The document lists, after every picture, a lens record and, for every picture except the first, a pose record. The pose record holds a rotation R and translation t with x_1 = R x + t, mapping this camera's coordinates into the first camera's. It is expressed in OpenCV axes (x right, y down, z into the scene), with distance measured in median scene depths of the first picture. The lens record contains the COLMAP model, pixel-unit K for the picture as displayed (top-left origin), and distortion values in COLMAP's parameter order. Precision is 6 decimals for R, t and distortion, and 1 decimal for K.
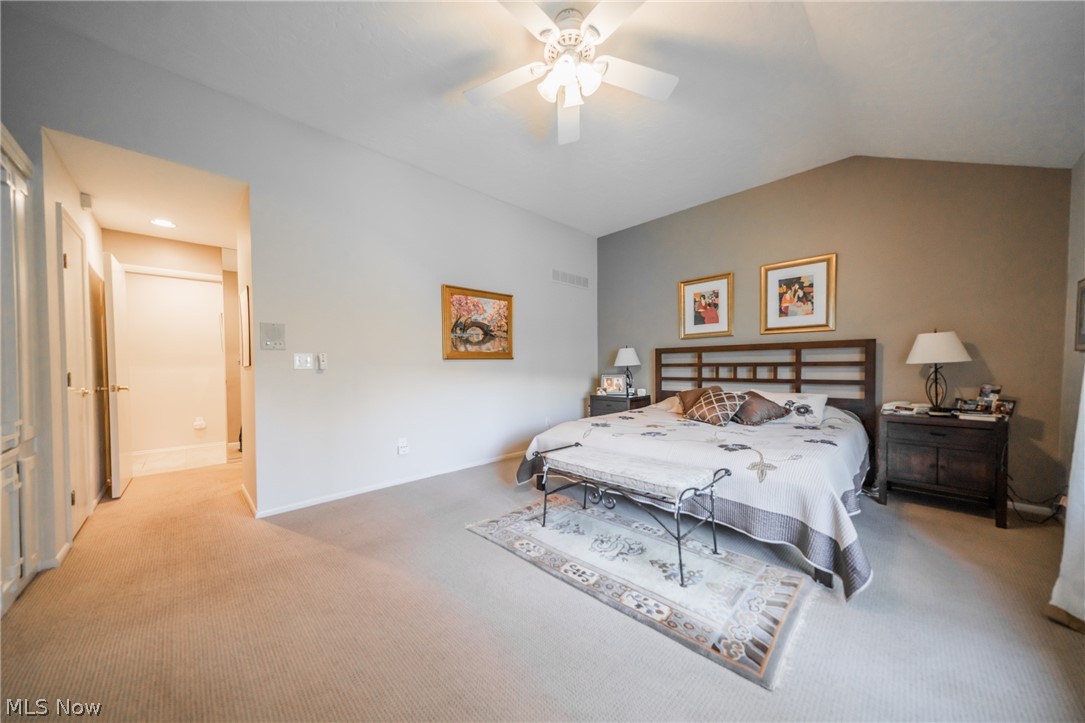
lens RADIAL K [[371.4, 0, 541.4], [0, 371.4, 341.4], [0, 0, 1]] dist [0.009827, -0.000006]
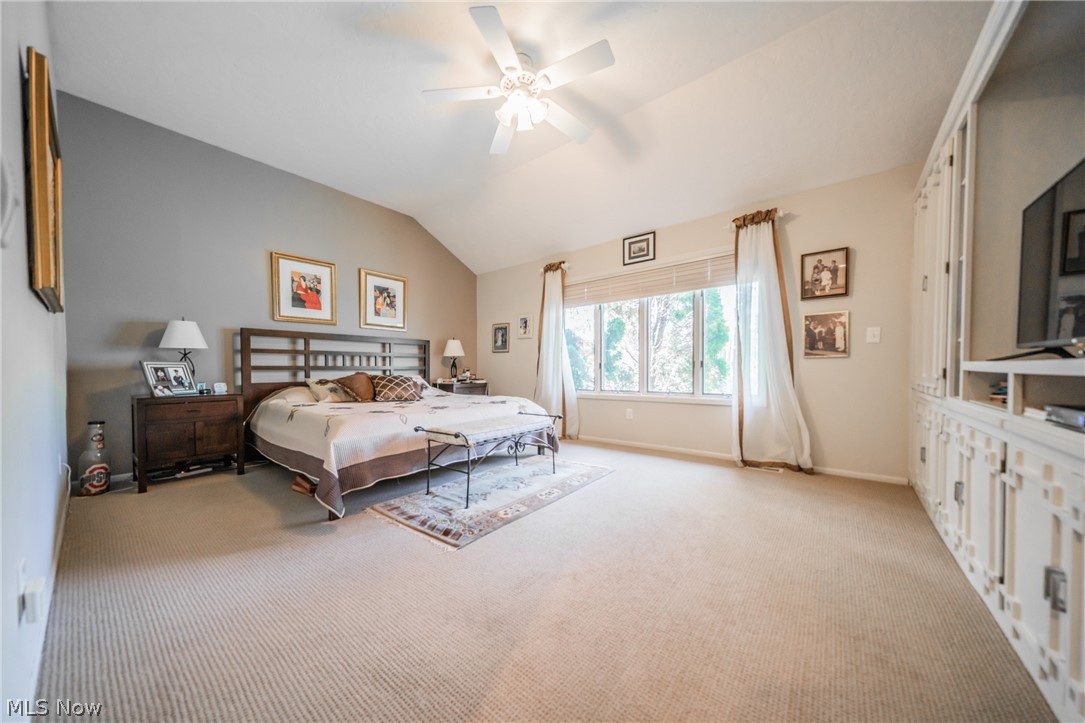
lens RADIAL K [[364.3, 0, 543.8], [0, 364.3, 374.0], [0, 0, 1]] dist [0.009551, -0.000049]
pose [[-0.129604, -0.030735, 0.991089, -0.645454], [-0.089449, 0.995807, 0.019184, 0.053878], [-0.987523, -0.086166, -0.131810, 0.604126]]
